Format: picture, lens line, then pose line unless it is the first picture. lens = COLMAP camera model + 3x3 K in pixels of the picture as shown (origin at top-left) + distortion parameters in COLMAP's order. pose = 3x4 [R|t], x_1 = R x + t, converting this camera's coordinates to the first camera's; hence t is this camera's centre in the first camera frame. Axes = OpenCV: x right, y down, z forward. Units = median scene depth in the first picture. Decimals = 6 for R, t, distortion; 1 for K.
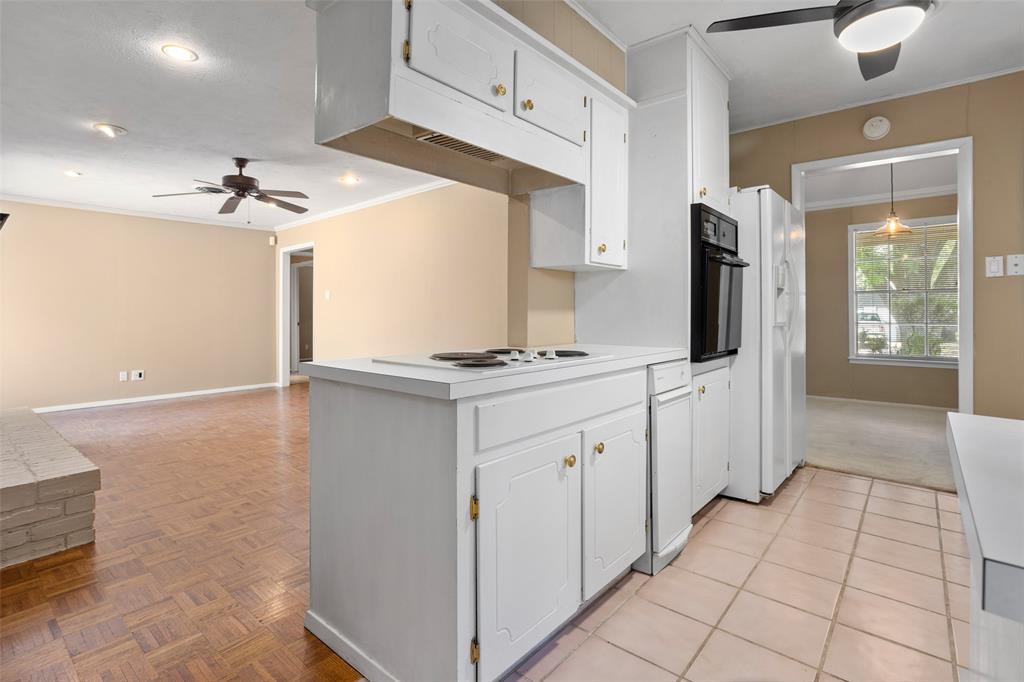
lens RADIAL K [[505.0, 0, 505.3], [0, 505.0, 308.7], [0, 0, 1]] dist [-0.035418, 0.026678]
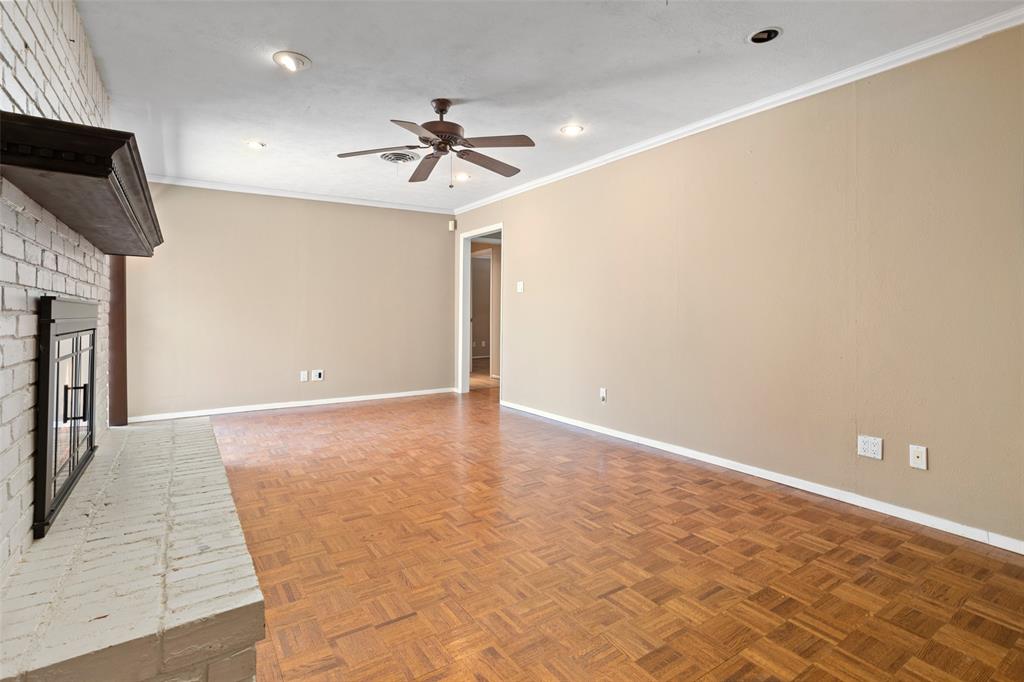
lens RADIAL K [[505.0, 0, 505.3], [0, 505.0, 308.7], [0, 0, 1]] dist [-0.035418, 0.026678]
pose [[0.962600, 0.012714, -0.270627, -0.380116], [-0.010446, 0.999897, 0.009819, -0.000100], [0.270724, -0.006625, 0.962634, 0.501395]]
